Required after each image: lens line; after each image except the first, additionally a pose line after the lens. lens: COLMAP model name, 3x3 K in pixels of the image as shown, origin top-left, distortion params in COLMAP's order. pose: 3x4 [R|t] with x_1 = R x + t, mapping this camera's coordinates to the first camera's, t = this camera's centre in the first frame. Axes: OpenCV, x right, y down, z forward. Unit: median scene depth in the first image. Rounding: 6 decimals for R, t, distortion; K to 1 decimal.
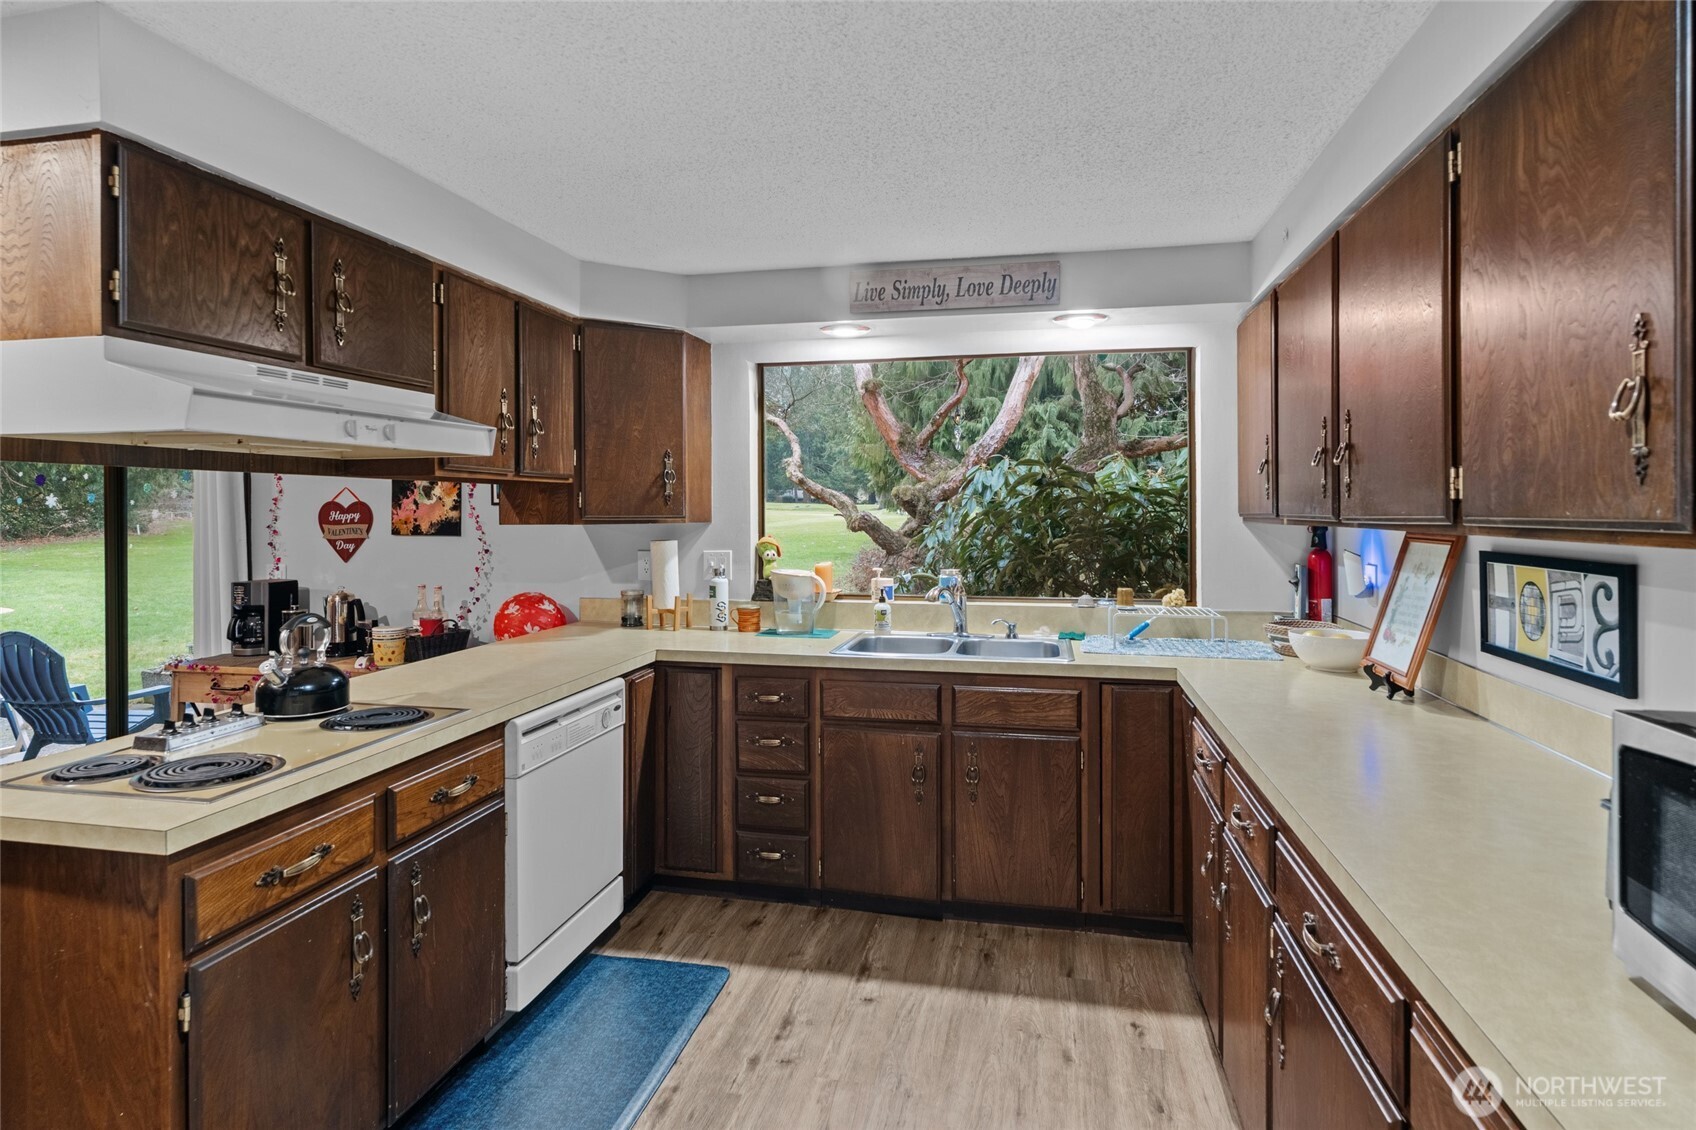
lens RADIAL K [[877.8, 0, 851.0], [0, 877.8, 536.4], [0, 0, 1]] dist [0.000460, -0.000794]
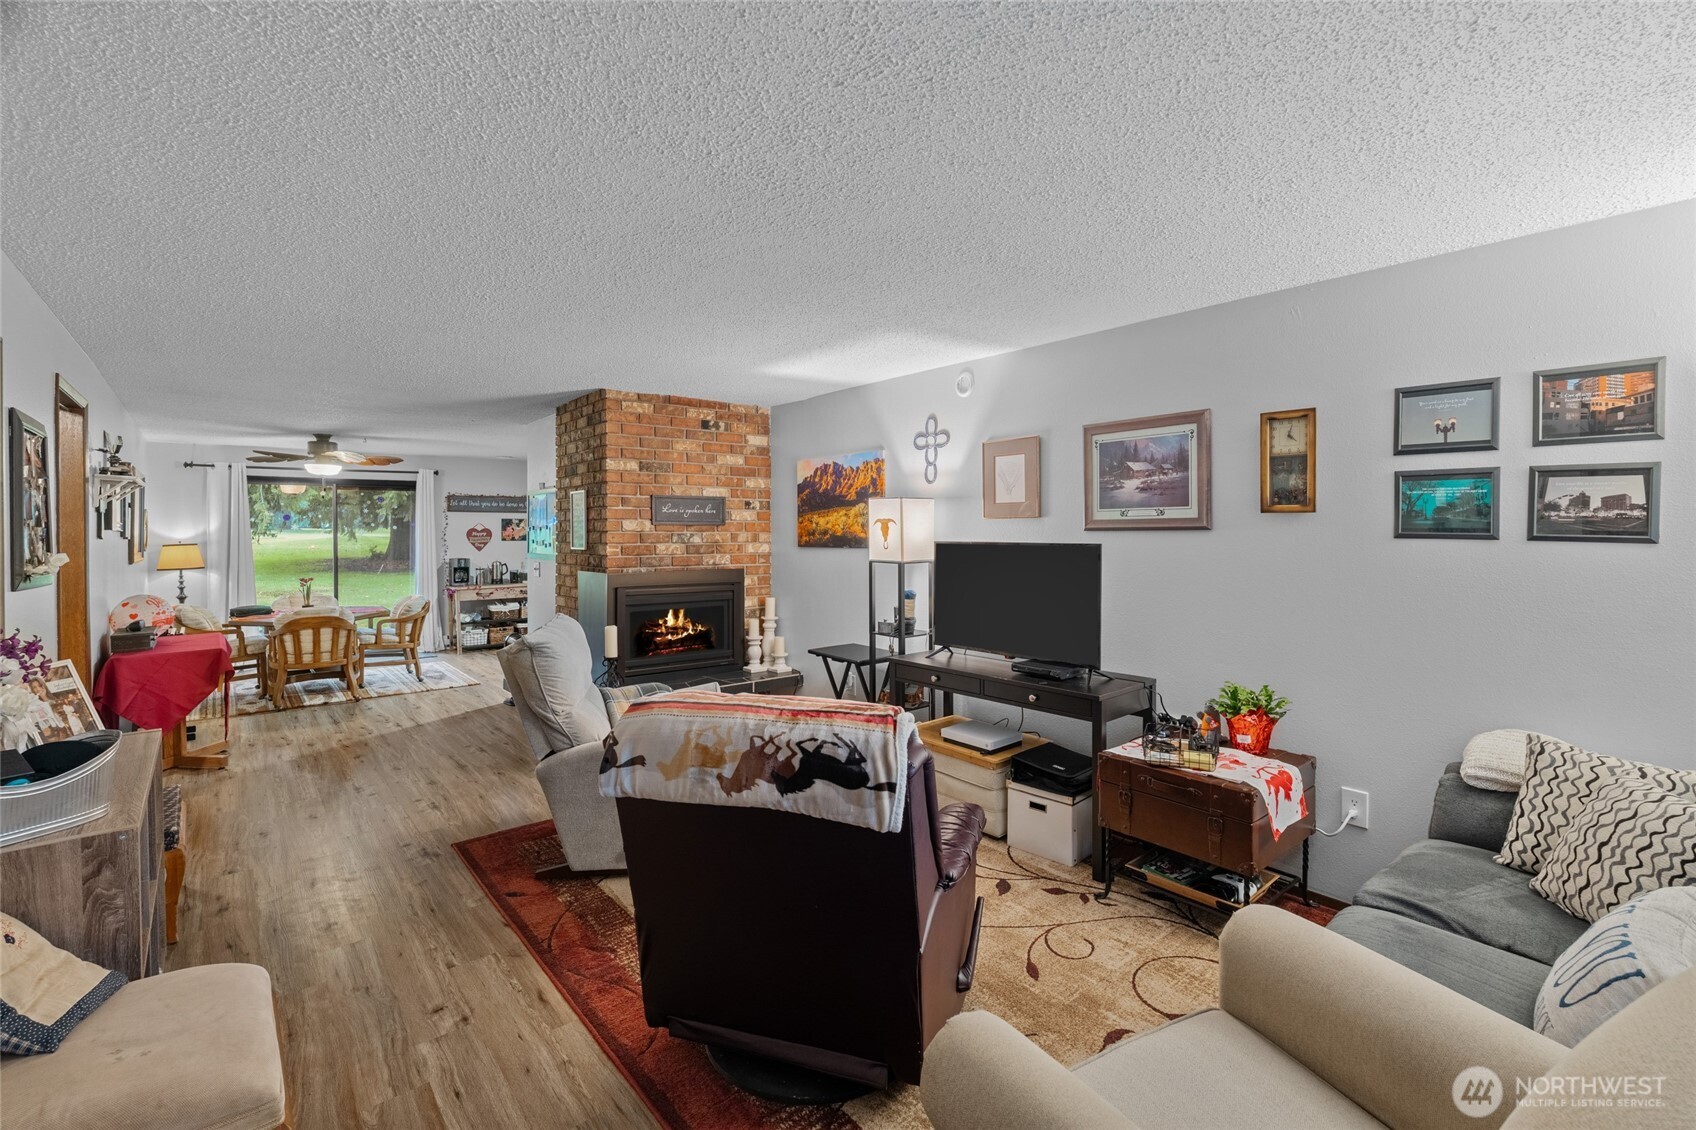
lens RADIAL K [[756.6, 0, 853.1], [0, 756.6, 534.5], [0, 0, 1]] dist [-0.000201, -0.000197]
pose [[0.618742, -0.004241, 0.785583, -1.779376], [0.023022, 0.999654, -0.012736, 0.035865], [-0.785257, 0.025966, 0.618625, -1.368316]]
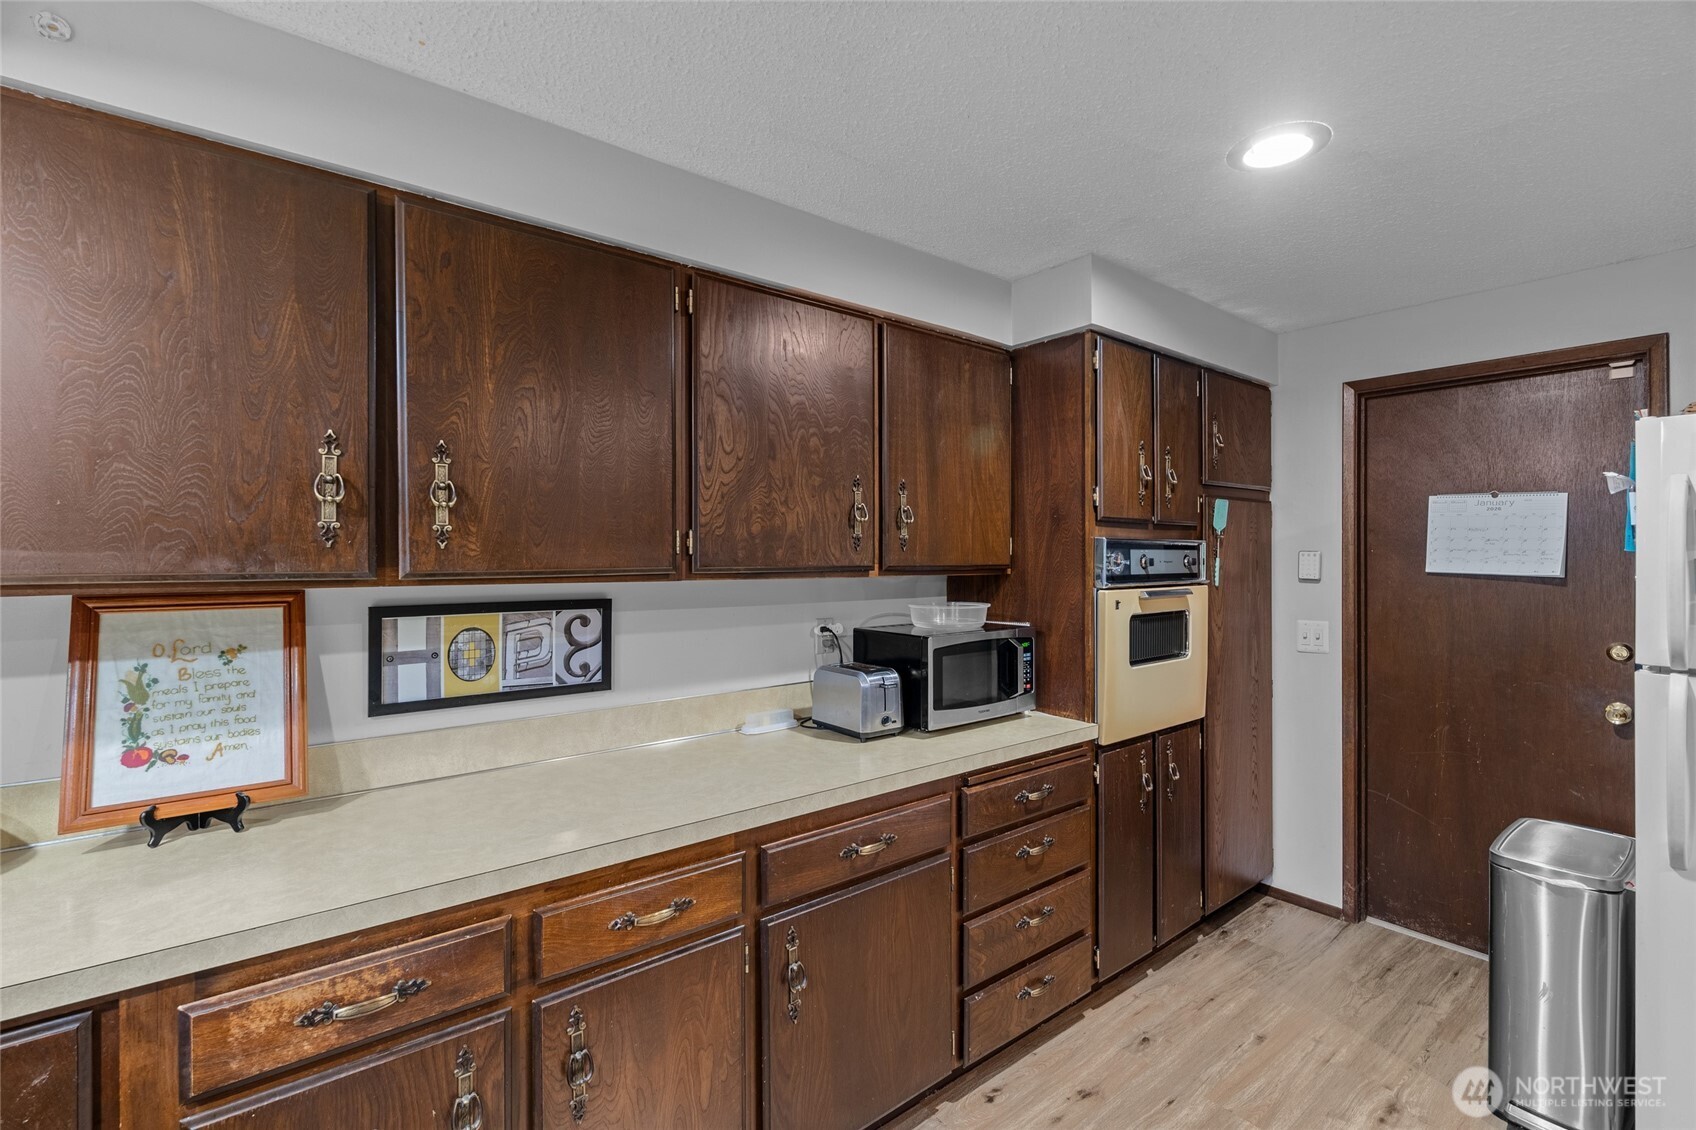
lens RADIAL K [[753.7, 0, 848.0], [0, 753.7, 565.0], [0, 0, 1]] dist [0.001416, 0.000242]
pose [[-0.772824, -0.006173, 0.634591, -0.090448], [0.019123, 0.999272, 0.033009, -0.023474], [-0.634333, 0.037645, -0.772143, 0.690553]]
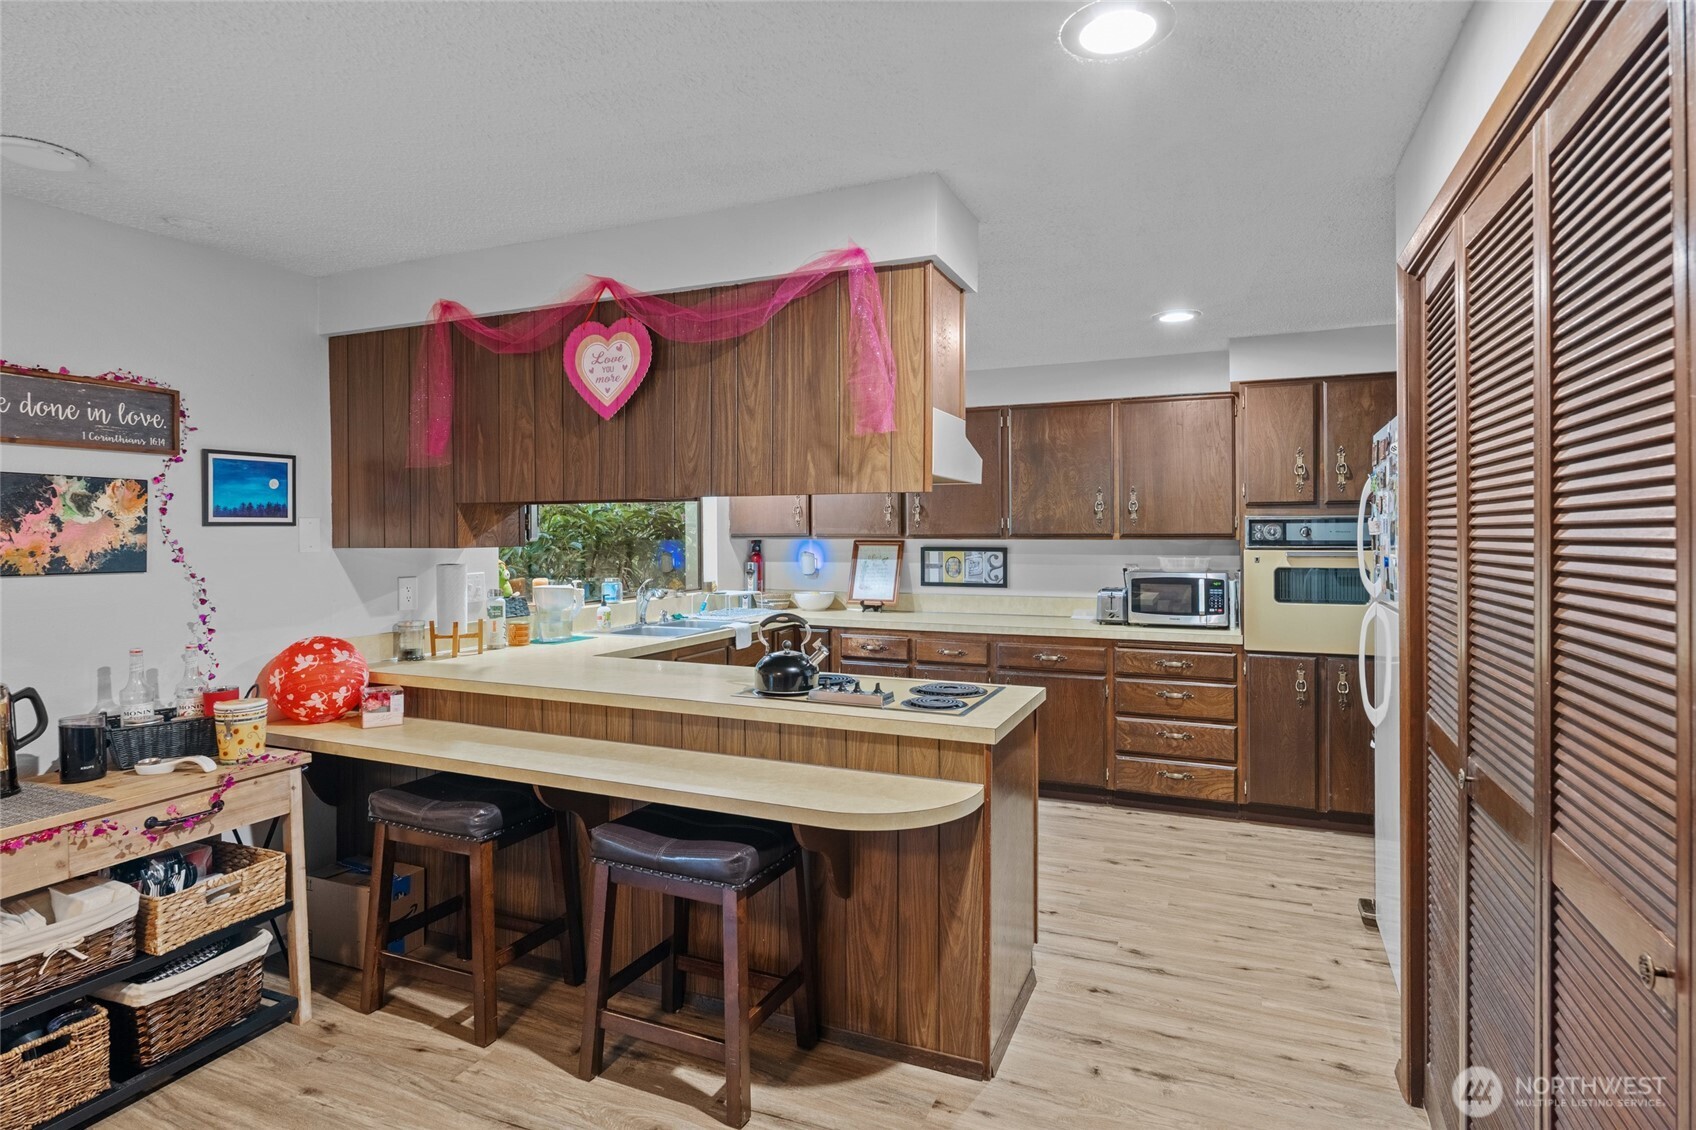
lens RADIAL K [[877.8, 0, 851.0], [0, 877.8, 536.4], [0, 0, 1]] dist [0.000460, -0.000794]
pose [[0.198430, -0.004744, 0.980104, -1.020659], [0.031384, 0.999506, -0.001516, -0.010071], [-0.979613, 0.031060, 0.198480, 0.365146]]
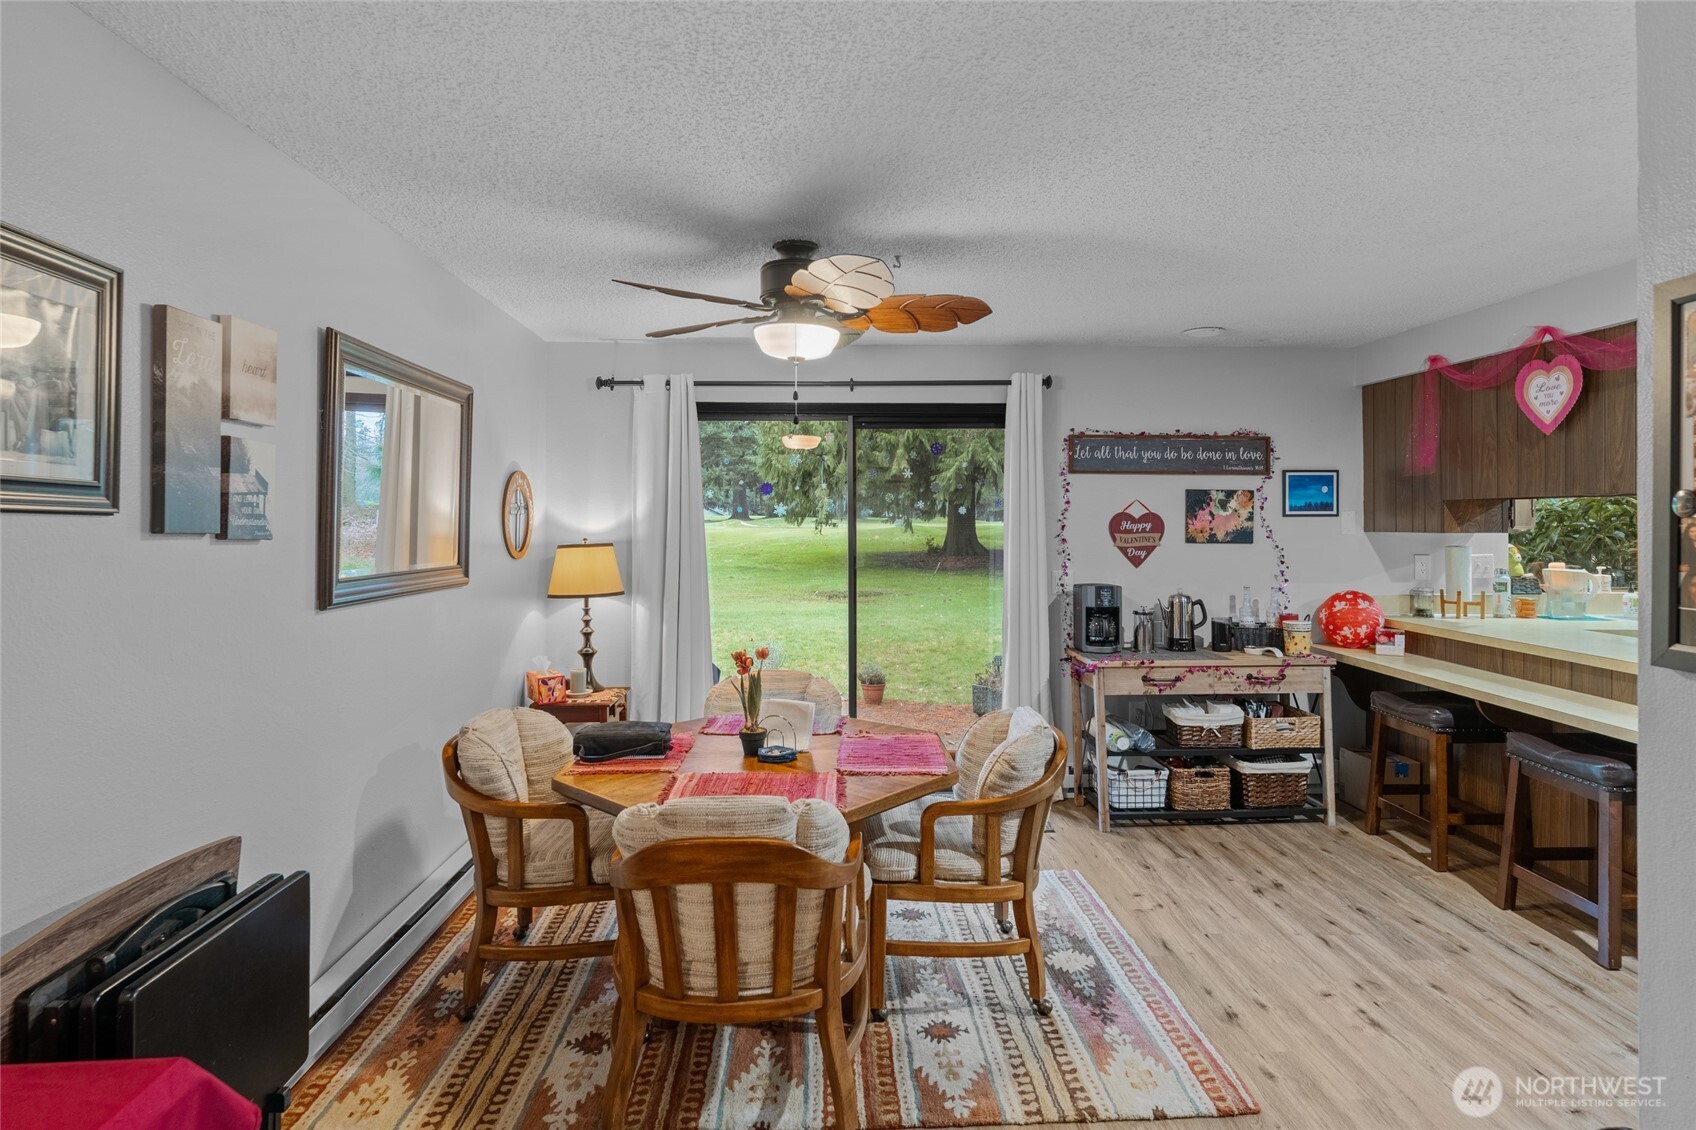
lens RADIAL K [[933.6, 0, 853.1], [0, 933.6, 513.9], [0, 0, 1]] dist [-0.006594, -0.000720]
pose [[0.967756, 0.004654, 0.251846, -1.298678], [0.004242, 0.999386, -0.034766, 0.001141], [-0.251853, 0.034714, 0.967143, -0.042106]]
